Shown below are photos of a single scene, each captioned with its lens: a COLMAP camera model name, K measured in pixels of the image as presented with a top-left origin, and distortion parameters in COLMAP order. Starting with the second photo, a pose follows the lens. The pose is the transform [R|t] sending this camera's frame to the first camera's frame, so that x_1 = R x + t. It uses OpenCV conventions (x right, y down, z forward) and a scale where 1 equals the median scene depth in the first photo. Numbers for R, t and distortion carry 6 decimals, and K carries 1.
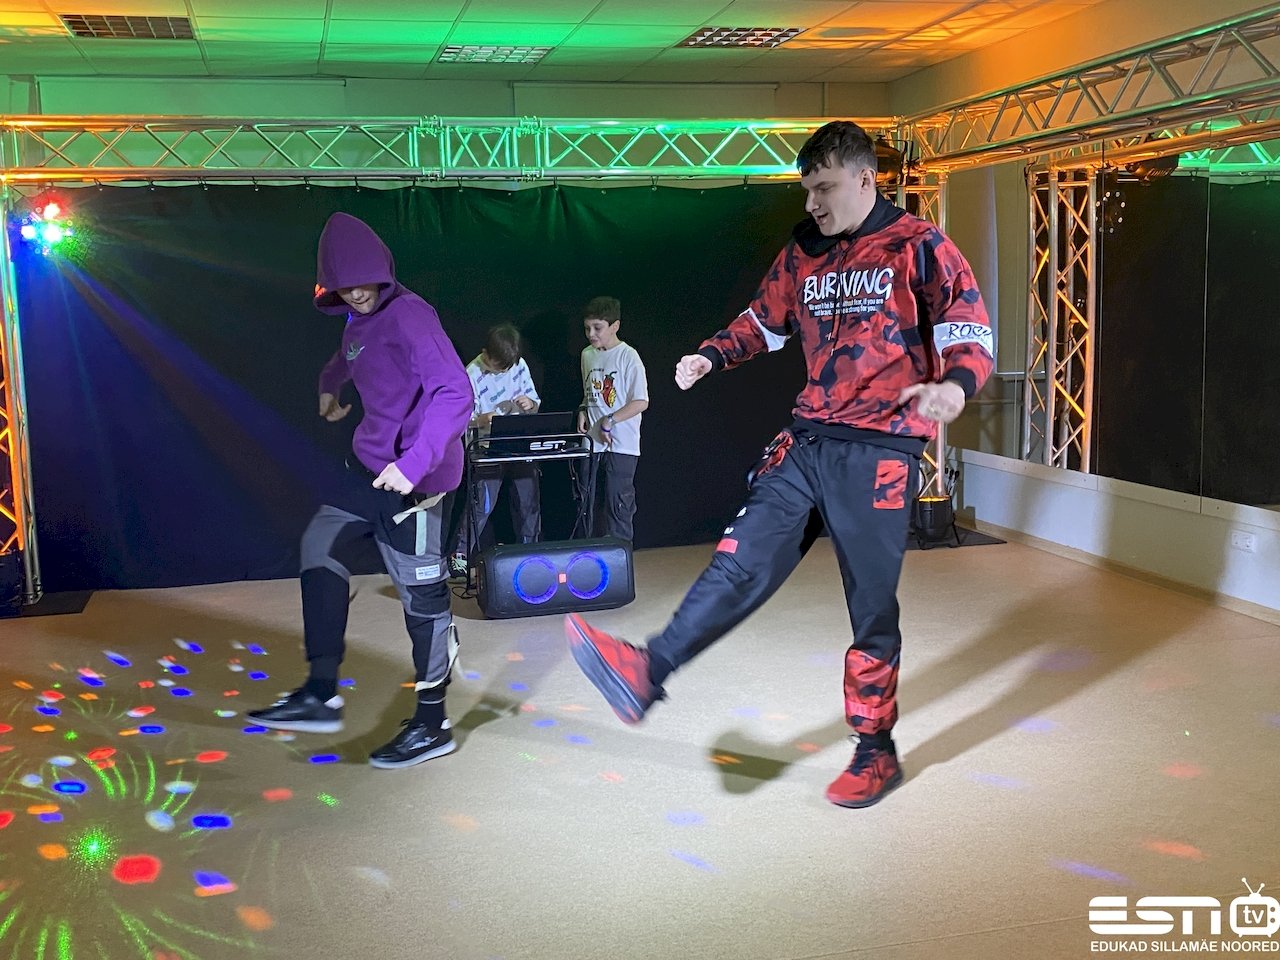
lens RADIAL K [[1380.9, 0, 625.1], [0, 1380.9, 494.4], [0, 0, 1]] dist [0.082997, -0.258703]
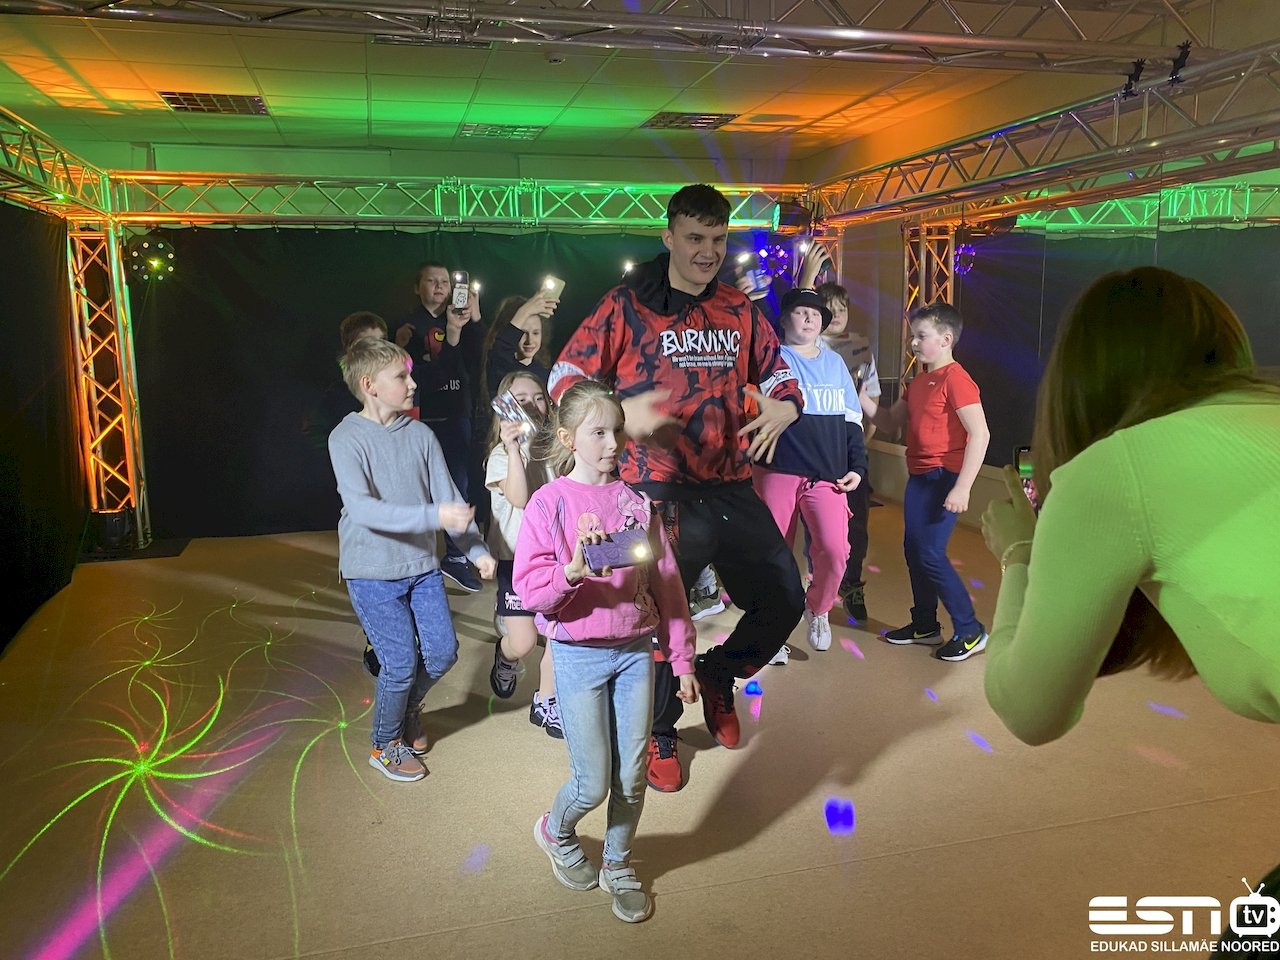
lens RADIAL K [[970.3, 0, 630.8], [0, 970.3, 479.4], [0, 0, 1]] dist [0.001861, -0.012678]
pose [[0.999750, 0.008624, 0.020653, 0.011939], [-0.009091, 0.999702, 0.022647, -0.010254], [-0.020452, -0.022829, 0.999530, 0.076430]]
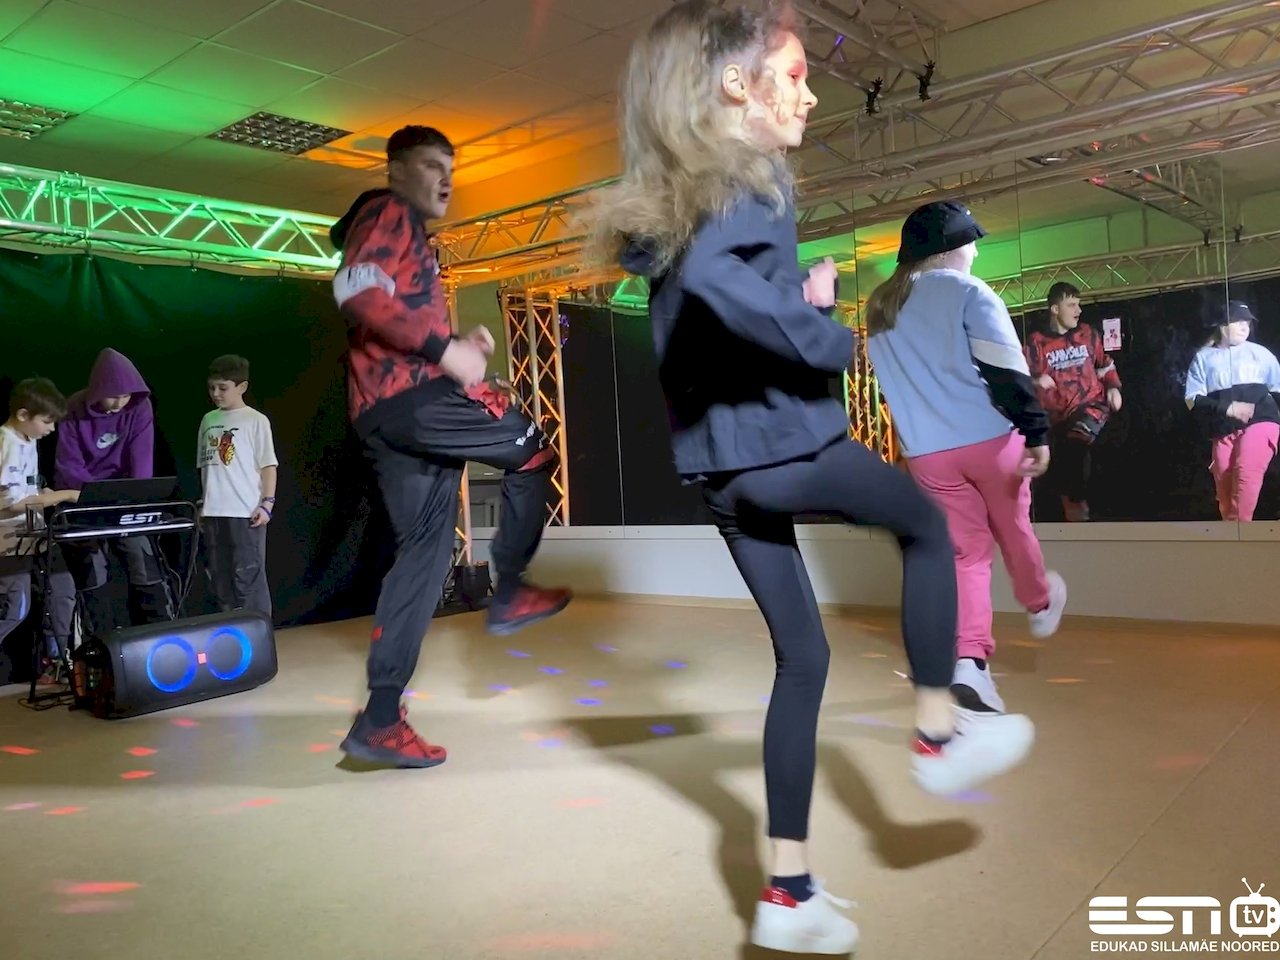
lens RADIAL K [[1071.7, 0, 640.6], [0, 1071.7, 483.3], [0, 0, 1]] dist [-0.005062, -0.002571]
pose [[0.798280, -0.027697, 0.601650, -0.192266], [0.118541, 0.986628, -0.111863, 0.051219], [-0.590506, 0.160618, 0.790888, 0.246833]]
